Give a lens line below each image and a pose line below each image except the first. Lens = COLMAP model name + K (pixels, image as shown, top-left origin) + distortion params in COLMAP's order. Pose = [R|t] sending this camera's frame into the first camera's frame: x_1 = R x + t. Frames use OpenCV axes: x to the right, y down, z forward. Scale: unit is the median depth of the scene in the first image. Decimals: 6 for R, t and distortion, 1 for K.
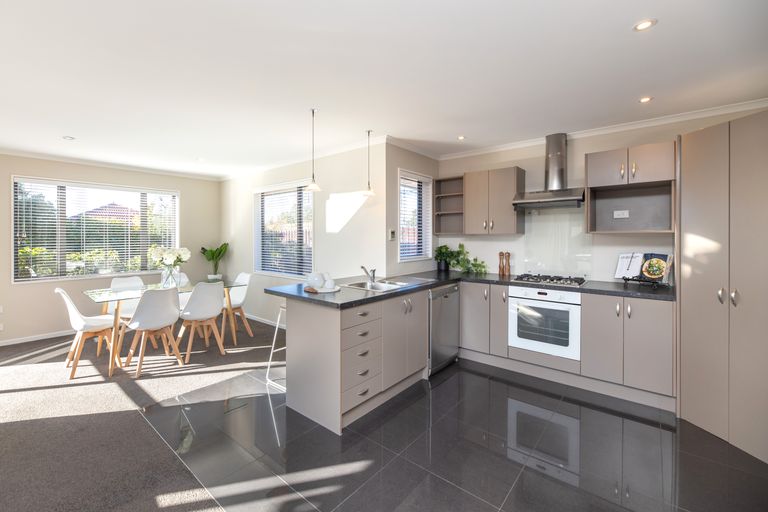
lens RADIAL K [[338.9, 0, 355.6], [0, 338.9, 237.6], [0, 0, 1]] dist [-0.001062, -0.000076]
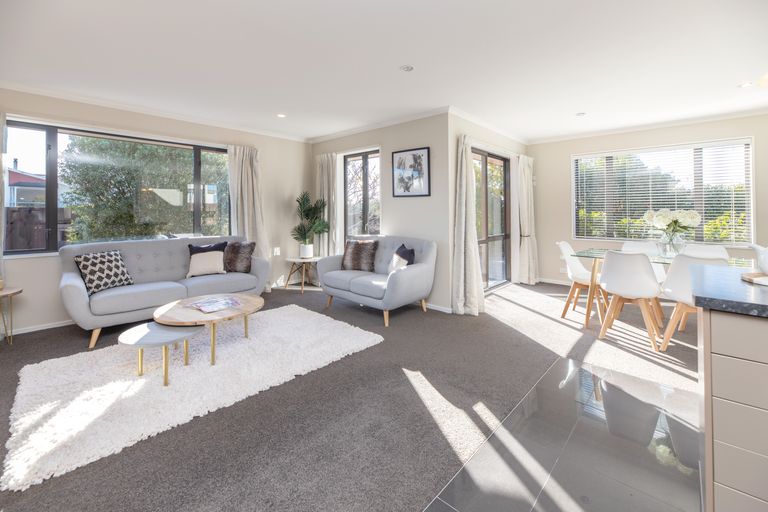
lens RADIAL K [[325.9, 0, 377.9], [0, 325.9, 249.7], [0, 0, 1]] dist [-0.002517, -0.000013]
pose [[0.005057, 0.140946, -0.990004, 0.554474], [-0.002913, 0.990015, 0.140933, 0.012808], [0.999983, 0.002171, 0.005417, 0.582915]]
